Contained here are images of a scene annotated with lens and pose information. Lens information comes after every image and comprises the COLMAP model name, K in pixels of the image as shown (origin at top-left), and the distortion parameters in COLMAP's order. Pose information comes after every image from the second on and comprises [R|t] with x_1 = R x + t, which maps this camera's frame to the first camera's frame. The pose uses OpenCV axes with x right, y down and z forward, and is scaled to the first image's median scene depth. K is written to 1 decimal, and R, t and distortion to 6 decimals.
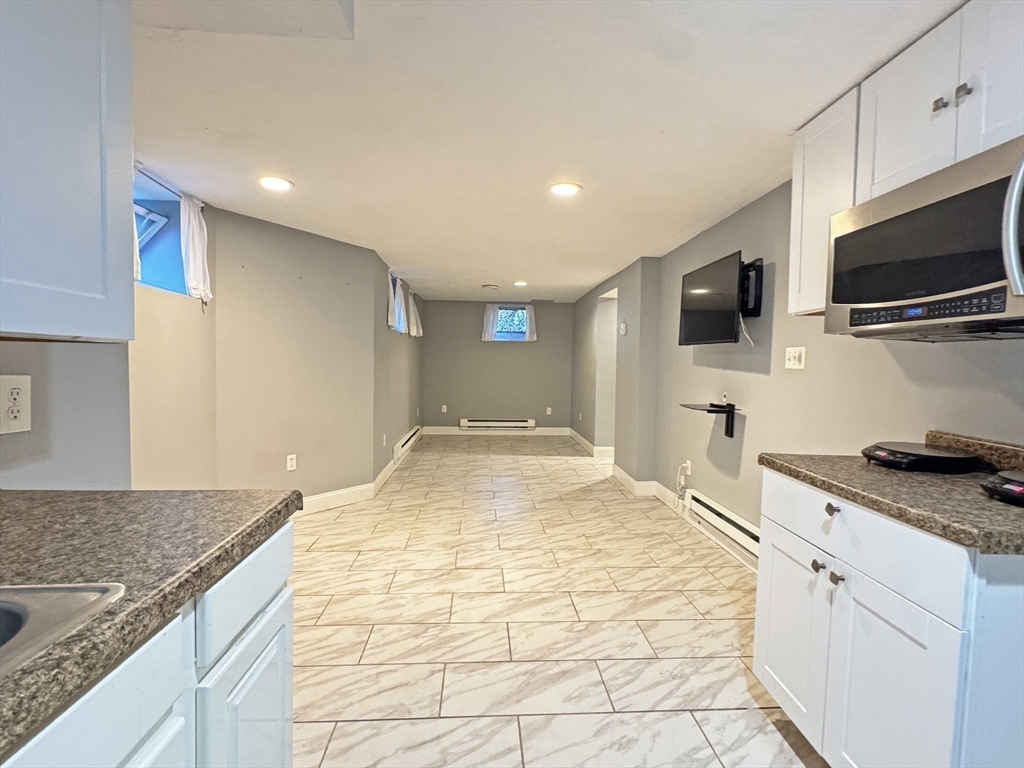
lens RADIAL K [[506.6, 0, 514.7], [0, 506.6, 386.3], [0, 0, 1]] dist [-0.000816, 0.000046]
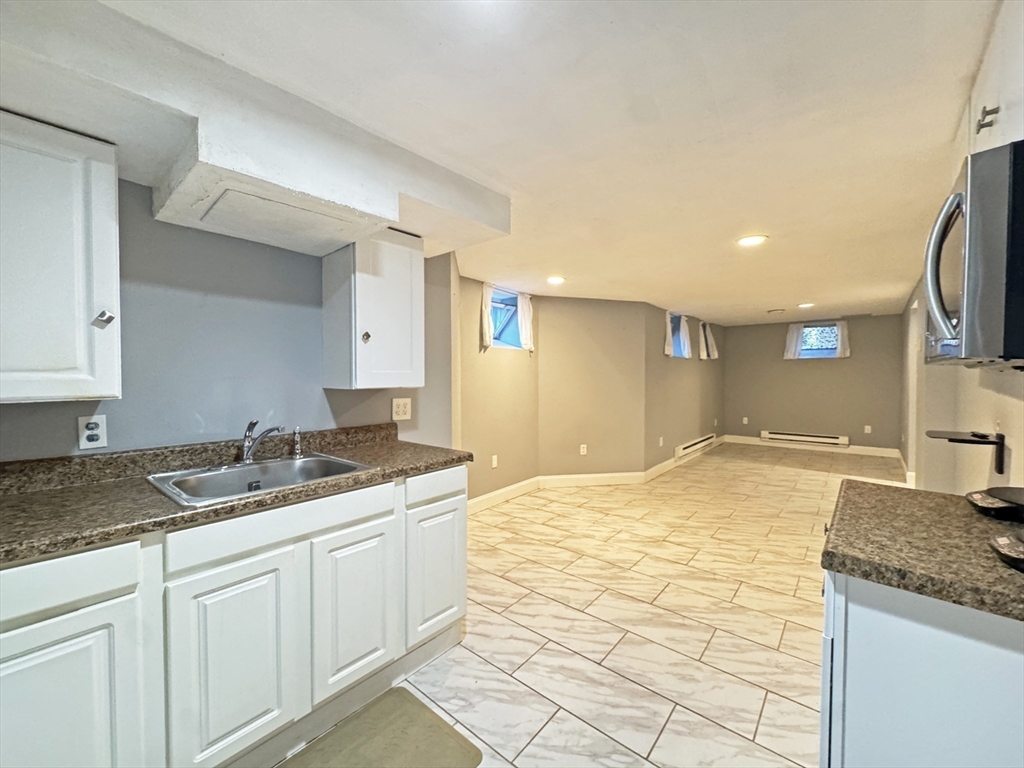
lens RADIAL K [[410.8, 0, 511.8], [0, 410.8, 385.4], [0, 0, 1]] dist [0.001582, 0.000353]
pose [[0.720174, -0.001275, -0.693792, 0.332304], [-0.017007, 0.999665, -0.019490, -0.020482], [0.693585, 0.025836, 0.719912, -0.064479]]
